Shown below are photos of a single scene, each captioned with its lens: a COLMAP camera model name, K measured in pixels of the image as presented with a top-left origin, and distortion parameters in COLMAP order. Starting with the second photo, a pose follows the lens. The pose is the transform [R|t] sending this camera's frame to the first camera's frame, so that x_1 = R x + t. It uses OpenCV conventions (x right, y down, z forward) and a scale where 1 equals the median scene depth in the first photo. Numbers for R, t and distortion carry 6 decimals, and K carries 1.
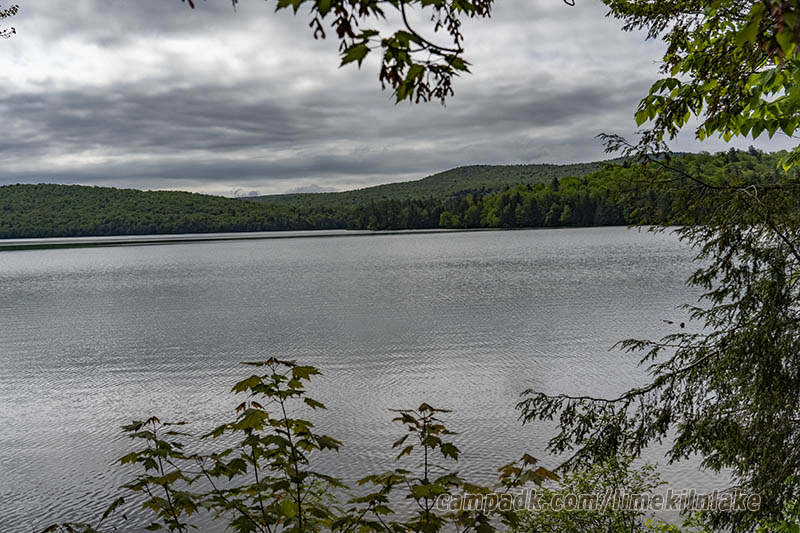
lens RADIAL K [[802.1, 0, 400.4], [0, 802.1, 266.4], [0, 0, 1]] dist [0.002700, 0.000000]
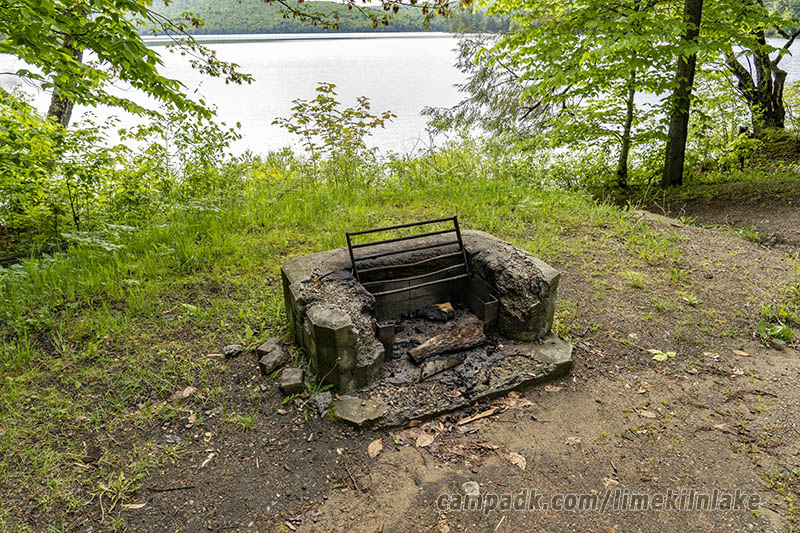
lens RADIAL K [[550.5, 0, 401.3], [0, 550.5, 262.7], [0, 0, 1]] dist [-0.008247, 0.003891]
pose [[0.988265, 0.076148, -0.132415, 0.666838], [-0.025545, 0.937063, 0.348223, -0.012477], [0.150597, -0.340755, 0.928012, -1.863699]]
